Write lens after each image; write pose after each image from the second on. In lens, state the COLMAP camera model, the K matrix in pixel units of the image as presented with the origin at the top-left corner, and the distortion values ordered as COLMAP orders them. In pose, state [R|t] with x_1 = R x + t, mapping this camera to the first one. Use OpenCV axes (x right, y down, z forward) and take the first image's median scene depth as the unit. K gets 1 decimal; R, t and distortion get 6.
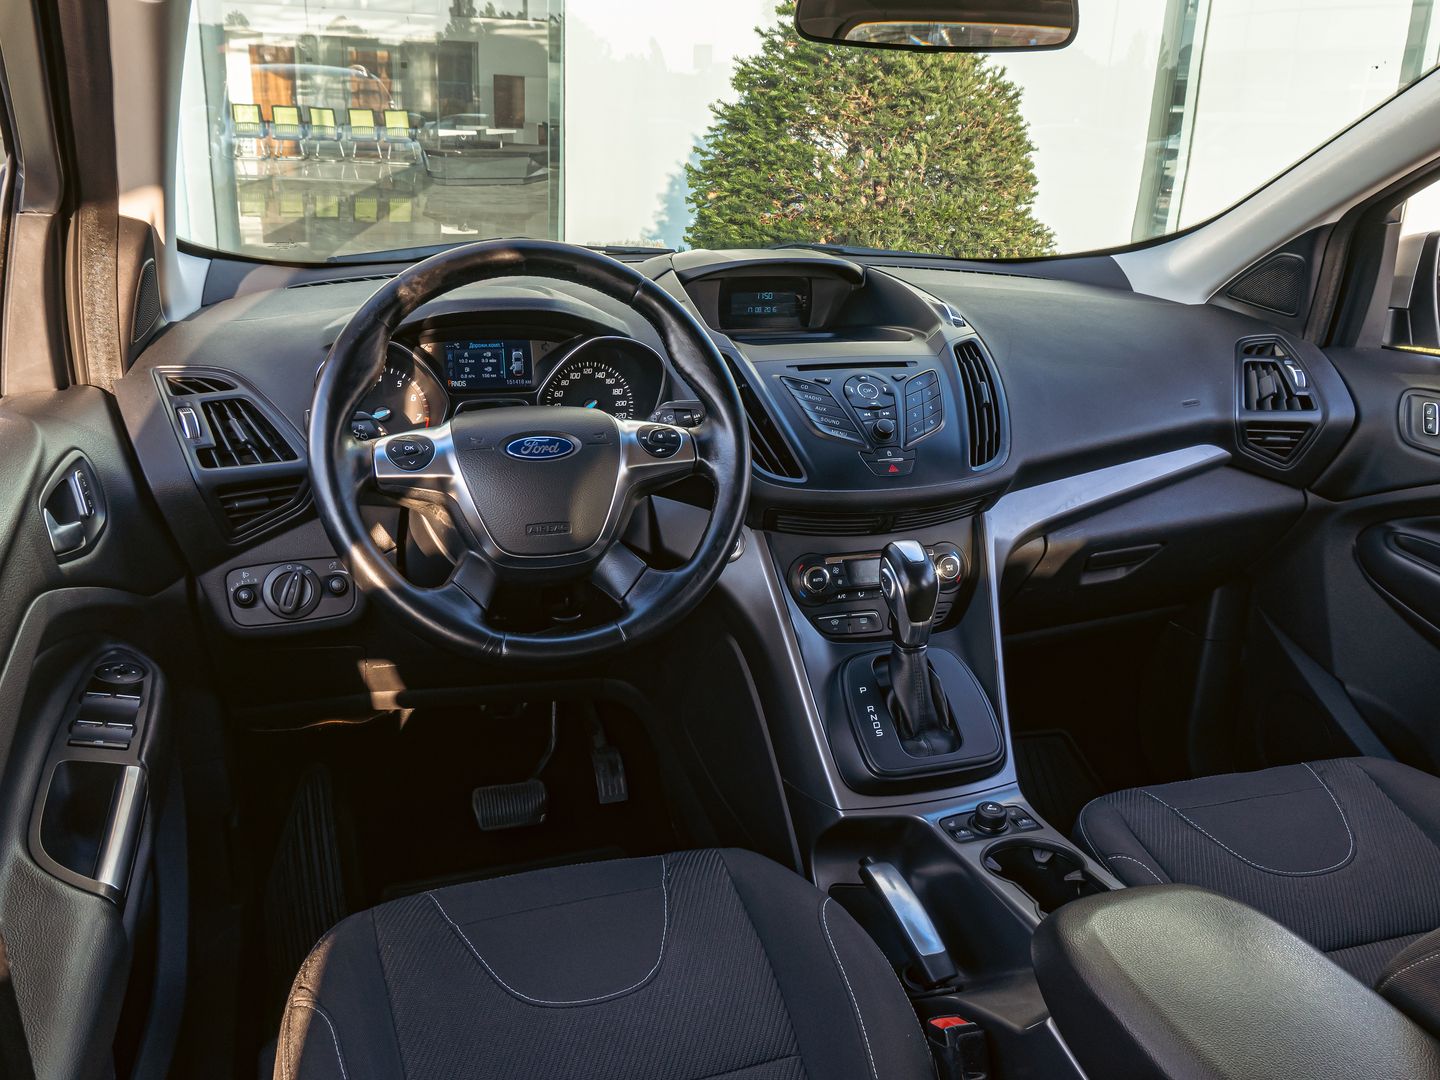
lens RADIAL K [[1017.0, 0, 720.0], [0, 1017.0, 540.0], [0, 0, 1]] dist [-0.001626, -0.000448]
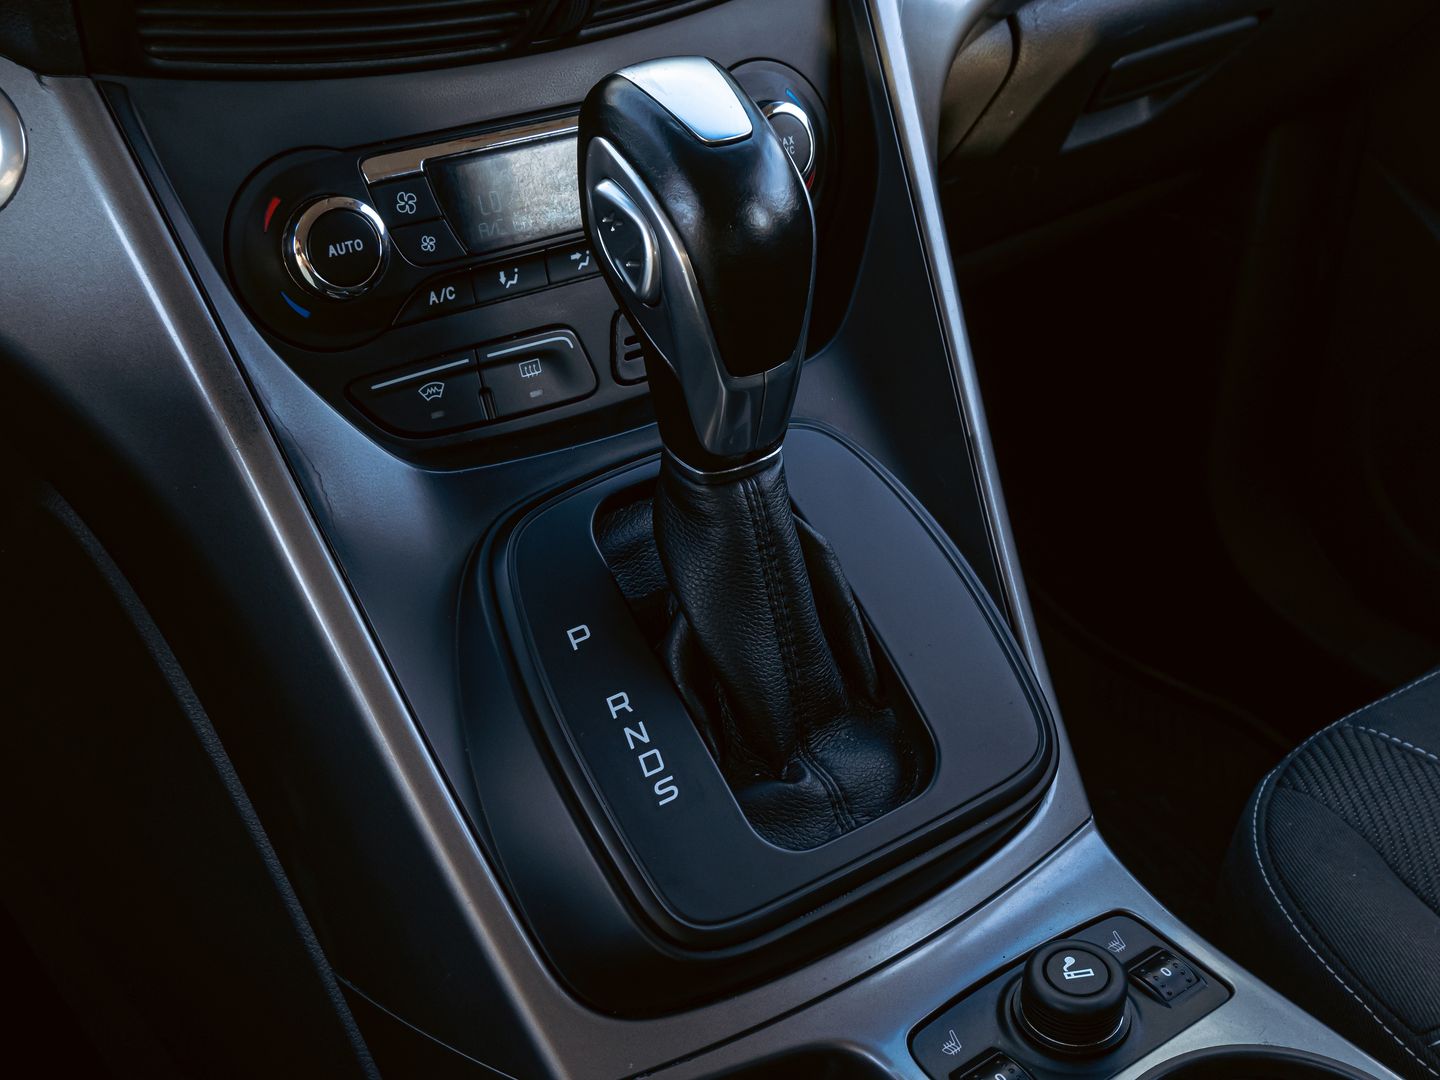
lens RADIAL K [[1668.1, 0, 789.8], [0, 1668.1, 540.1], [0, 0, 1]] dist [0.008507, -0.007935]
pose [[0.930877, -0.181516, 0.317048, 0.054915], [0.093462, 0.957278, 0.273648, 0.004234], [-0.353175, -0.225101, 0.908073, 0.571898]]
